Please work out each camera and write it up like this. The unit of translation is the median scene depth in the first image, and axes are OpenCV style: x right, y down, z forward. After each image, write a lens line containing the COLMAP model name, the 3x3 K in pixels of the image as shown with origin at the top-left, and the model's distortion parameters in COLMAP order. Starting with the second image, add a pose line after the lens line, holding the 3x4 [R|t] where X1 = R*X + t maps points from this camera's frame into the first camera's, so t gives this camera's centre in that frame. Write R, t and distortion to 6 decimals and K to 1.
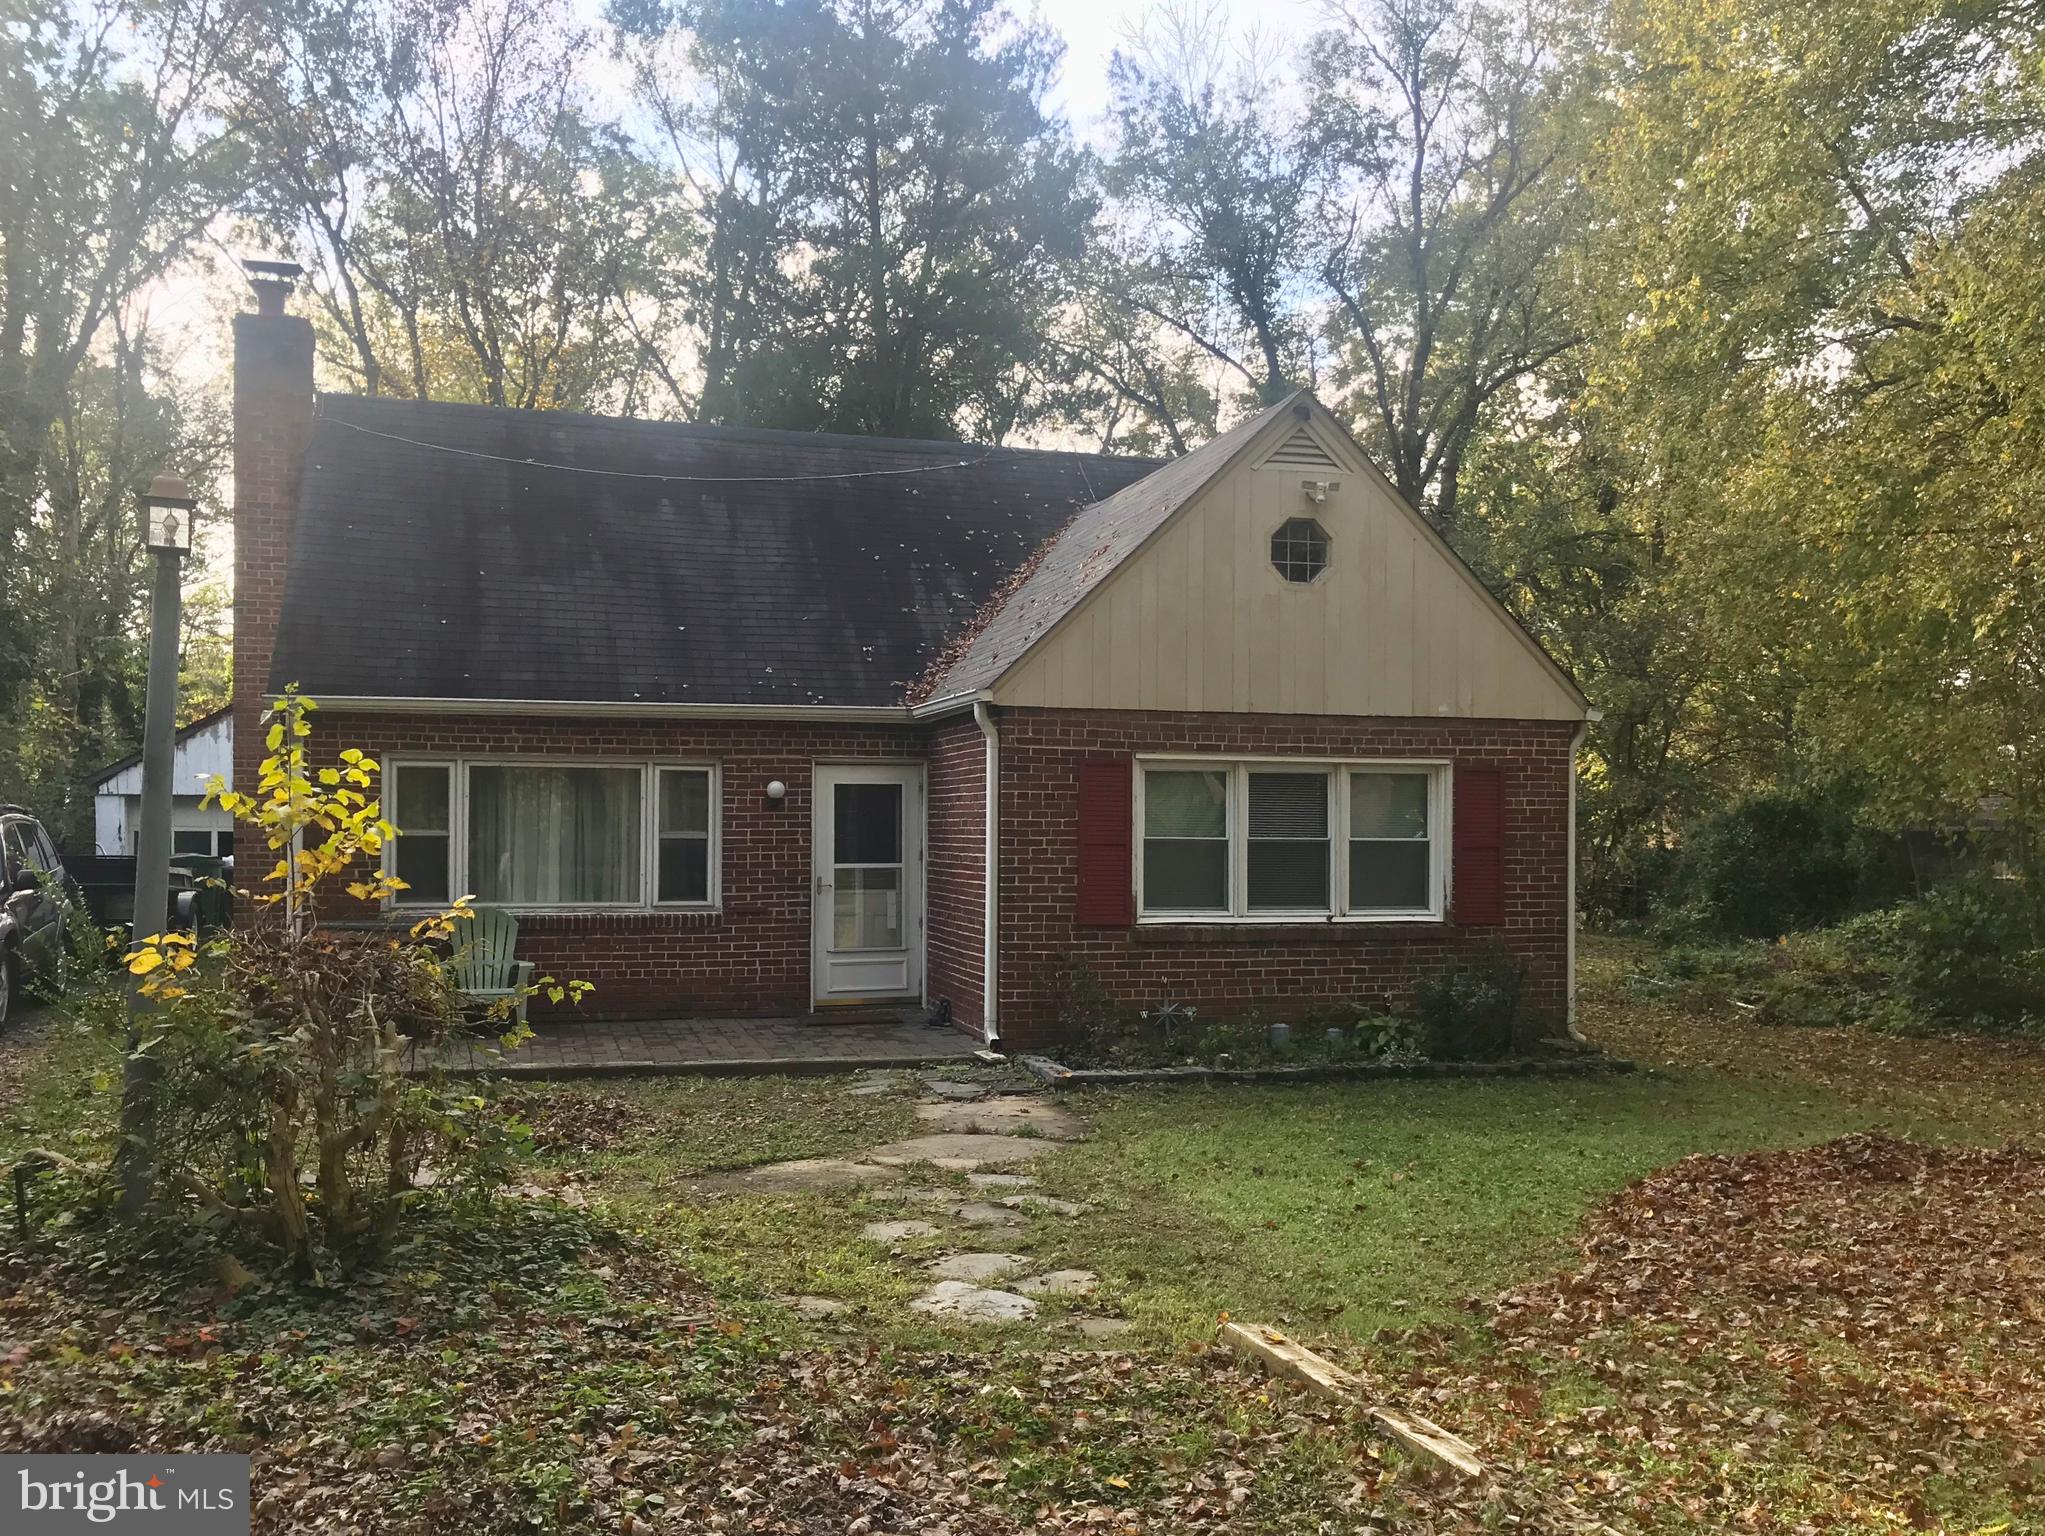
lens RADIAL K [[1689.2, 0, 1022.5], [0, 1689.2, 768.0], [0, 0, 1]] dist [0.001824, 0.020109]
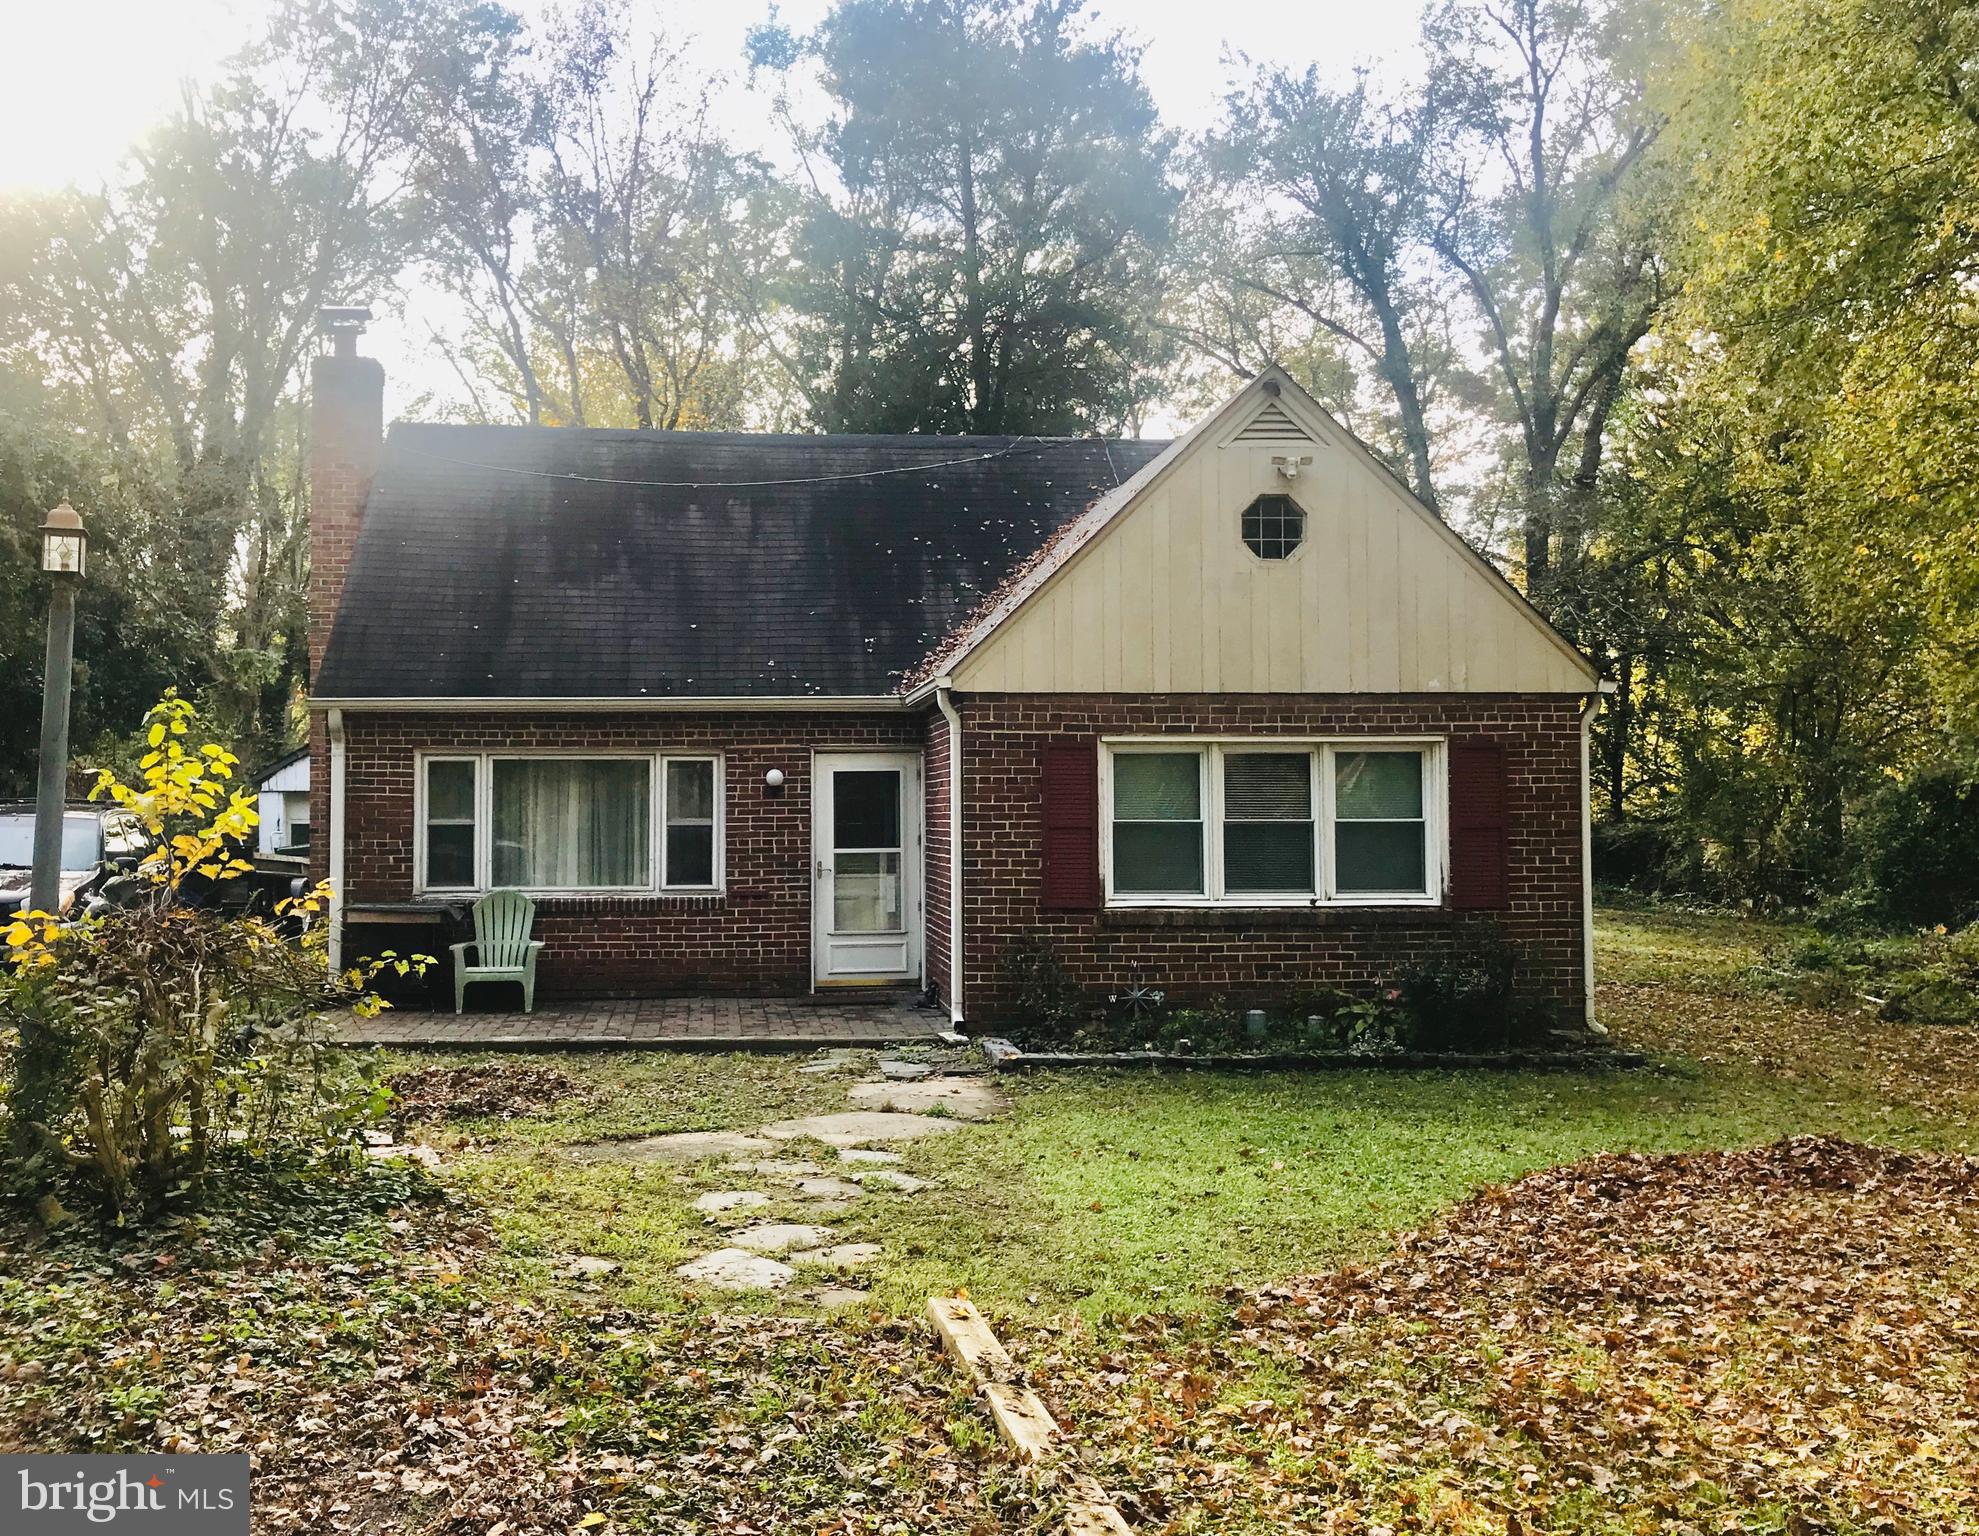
lens RADIAL K [[1695.0, 0, 991.9], [0, 1695.0, 698.9], [0, 0, 1]] dist [-0.003454, 0.027613]
pose [[0.979907, -0.023198, -0.198100, 0.195590], [0.016295, 0.999204, -0.036405, 0.004548], [0.198787, 0.032445, 0.979505, 0.002087]]
